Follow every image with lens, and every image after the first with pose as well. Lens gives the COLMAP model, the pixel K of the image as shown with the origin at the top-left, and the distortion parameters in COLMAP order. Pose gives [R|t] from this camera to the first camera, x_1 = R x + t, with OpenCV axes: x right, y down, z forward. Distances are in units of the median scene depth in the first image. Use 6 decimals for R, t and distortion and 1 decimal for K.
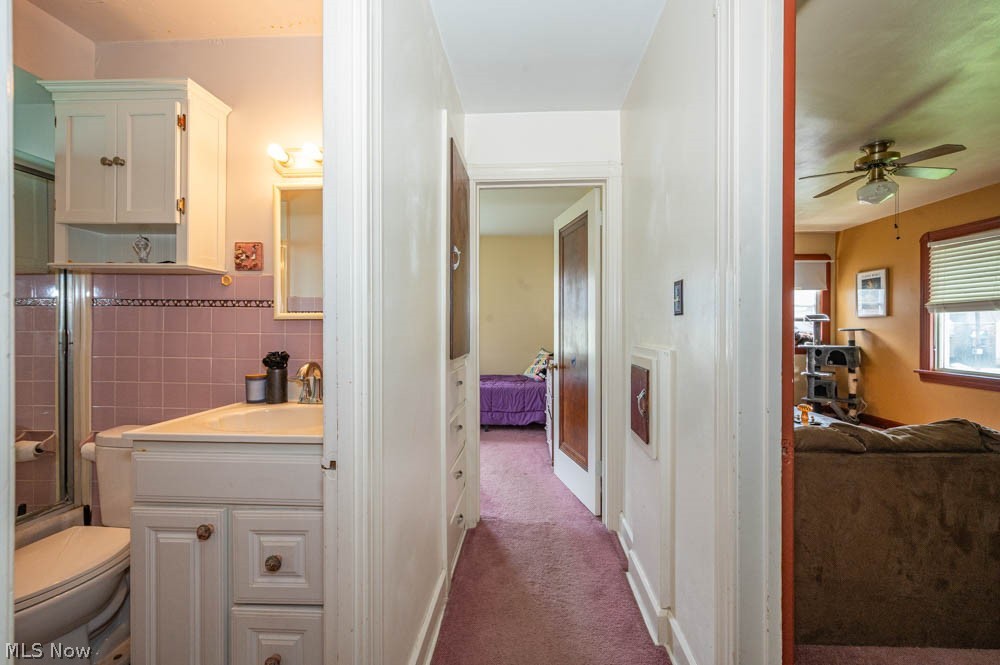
lens RADIAL K [[412.4, 0, 503.6], [0, 412.4, 329.6], [0, 0, 1]] dist [-0.002111, 0.000046]
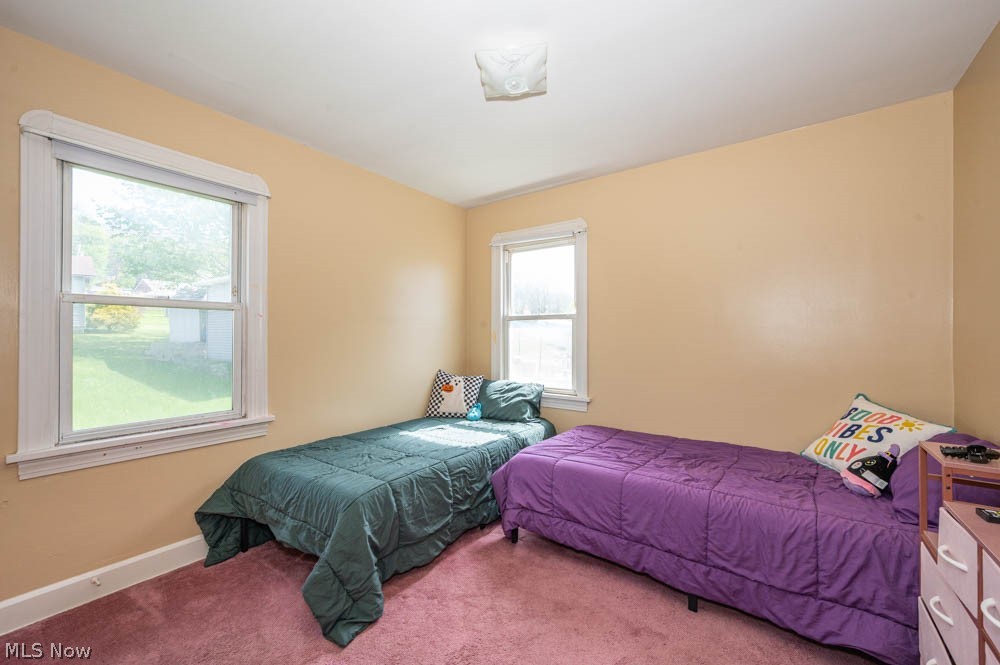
lens RADIAL K [[393.7, 0, 497.1], [0, 393.7, 345.7], [0, 0, 1]] dist [-0.000188, 0.000025]
pose [[0.835720, 0.010504, -0.549055, 0.016337], [-0.003306, 0.999895, 0.014096, -0.022656], [0.549145, -0.009965, 0.835667, 1.484434]]
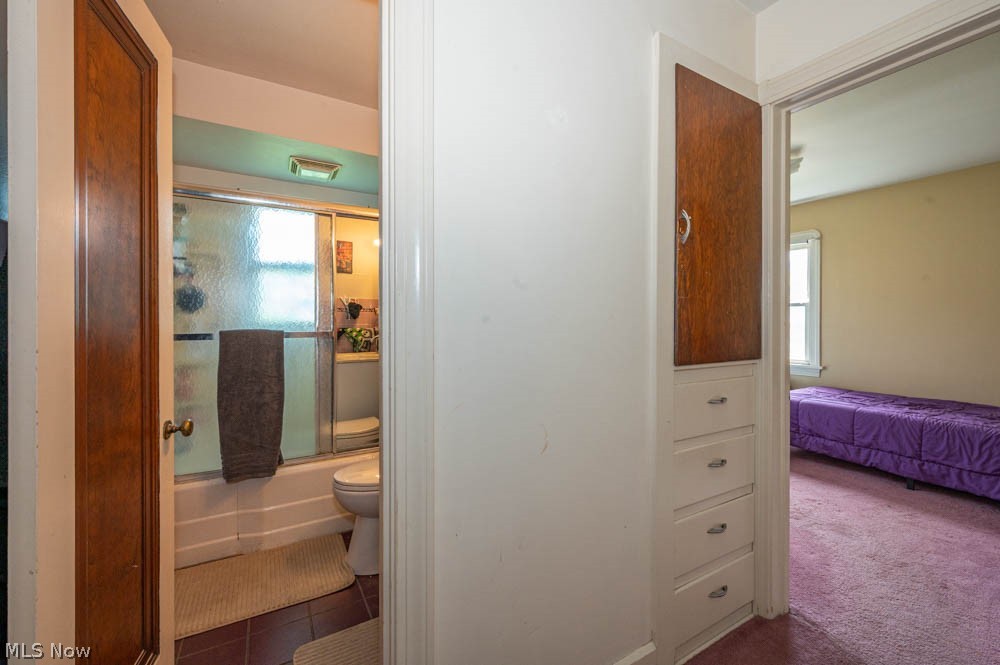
lens RADIAL K [[402.5, 0, 504.3], [0, 402.5, 328.4], [0, 0, 1]] dist [0.000175, 0.000188]
pose [[0.552010, 0.009004, -0.833789, 0.320028], [-0.004364, 0.999959, 0.007909, 0.000699], [0.833826, -0.000727, 0.552027, 0.372117]]
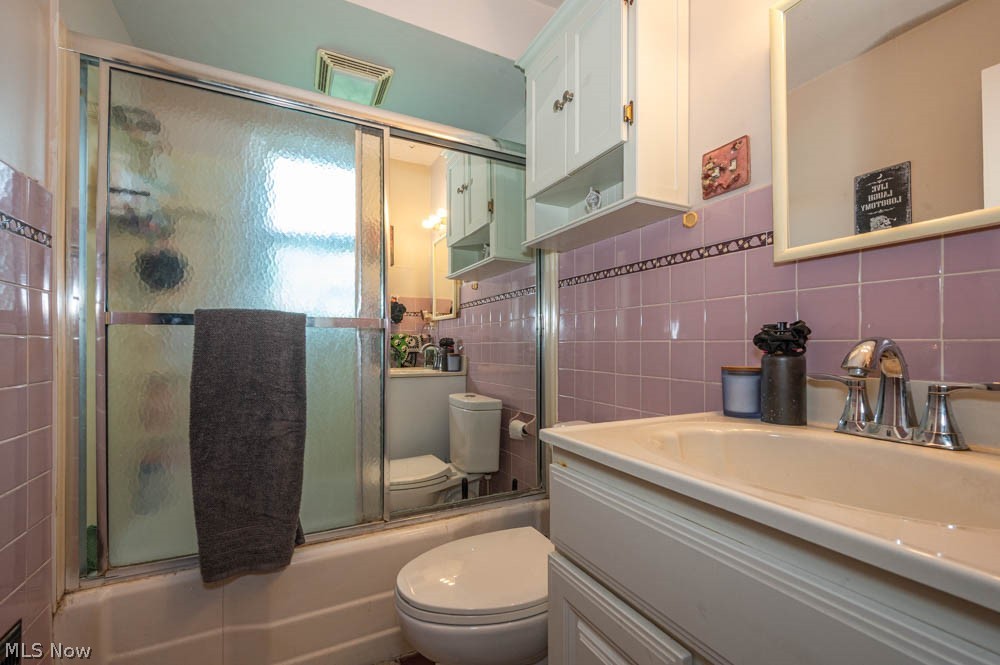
lens RADIAL K [[393.7, 0, 497.1], [0, 393.7, 345.7], [0, 0, 1]] dist [-0.000188, 0.000025]
pose [[0.496590, -0.007451, -0.867953, -0.291793], [-0.000540, 0.999960, -0.008893, 0.083410], [0.867985, 0.004885, 0.496566, 0.436136]]
